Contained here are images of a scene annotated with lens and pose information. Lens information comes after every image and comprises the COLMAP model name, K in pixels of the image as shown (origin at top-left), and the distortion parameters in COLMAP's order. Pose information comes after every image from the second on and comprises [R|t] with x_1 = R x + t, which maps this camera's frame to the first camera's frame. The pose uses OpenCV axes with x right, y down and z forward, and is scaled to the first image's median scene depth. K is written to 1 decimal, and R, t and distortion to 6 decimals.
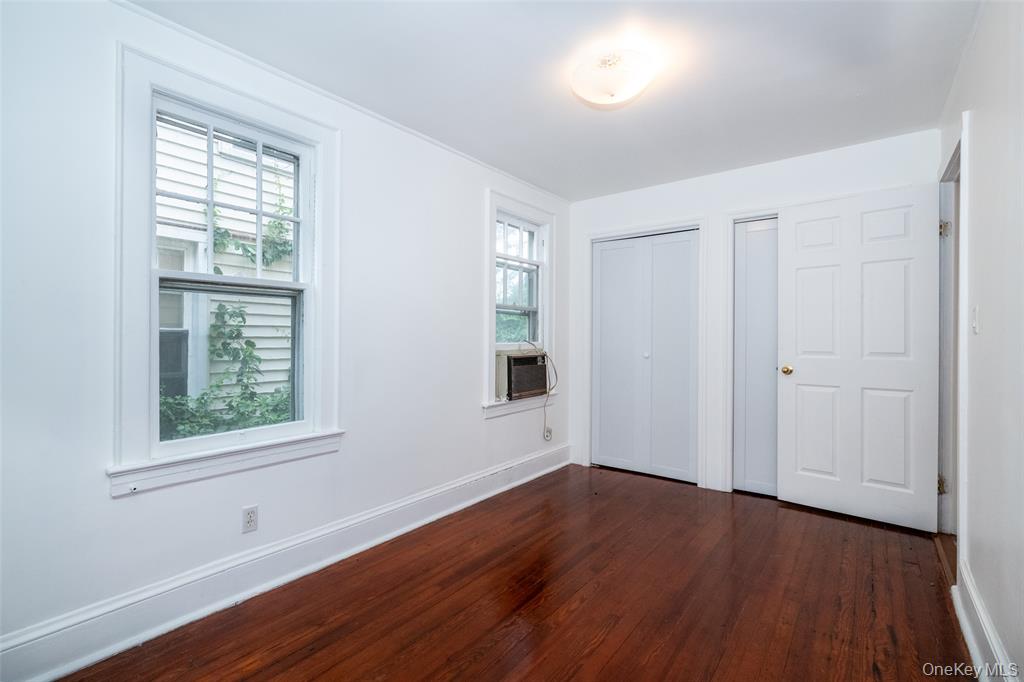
lens RADIAL K [[447.6, 0, 512.0], [0, 447.6, 341.0], [0, 0, 1]] dist [0.001668, -0.000128]
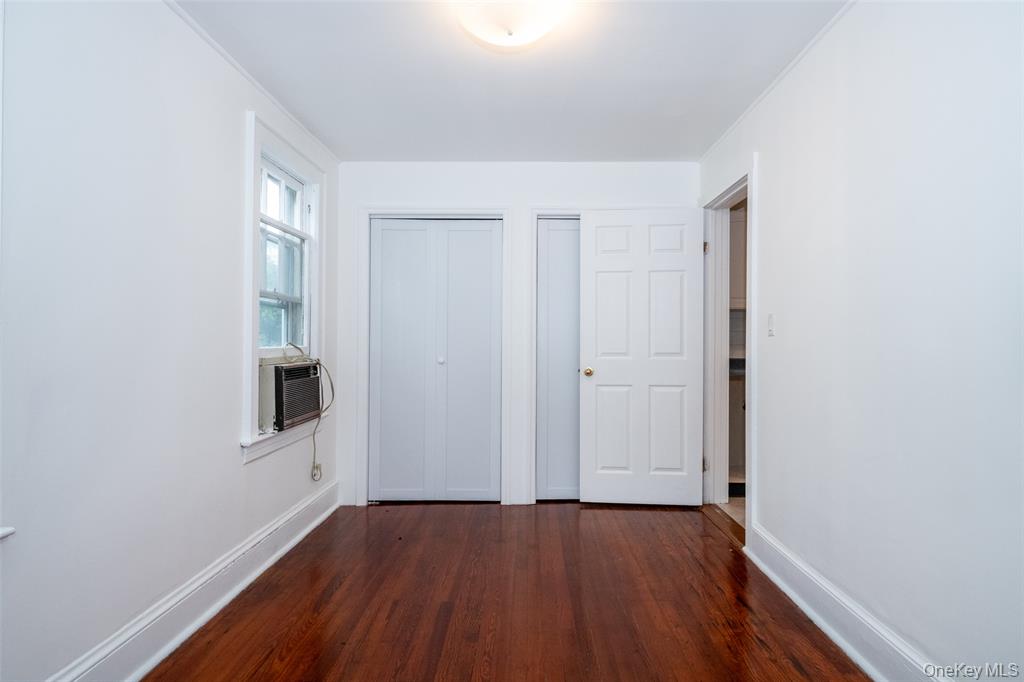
lens RADIAL K [[513.7, 0, 512.0], [0, 513.7, 341.0], [0, 0, 1]] dist [-0.002411, -0.001226]
pose [[0.799342, -0.001584, 0.600874, -0.193953], [0.004539, 0.999984, -0.003402, -0.000743], [-0.600859, 0.005446, 0.799336, 0.161846]]
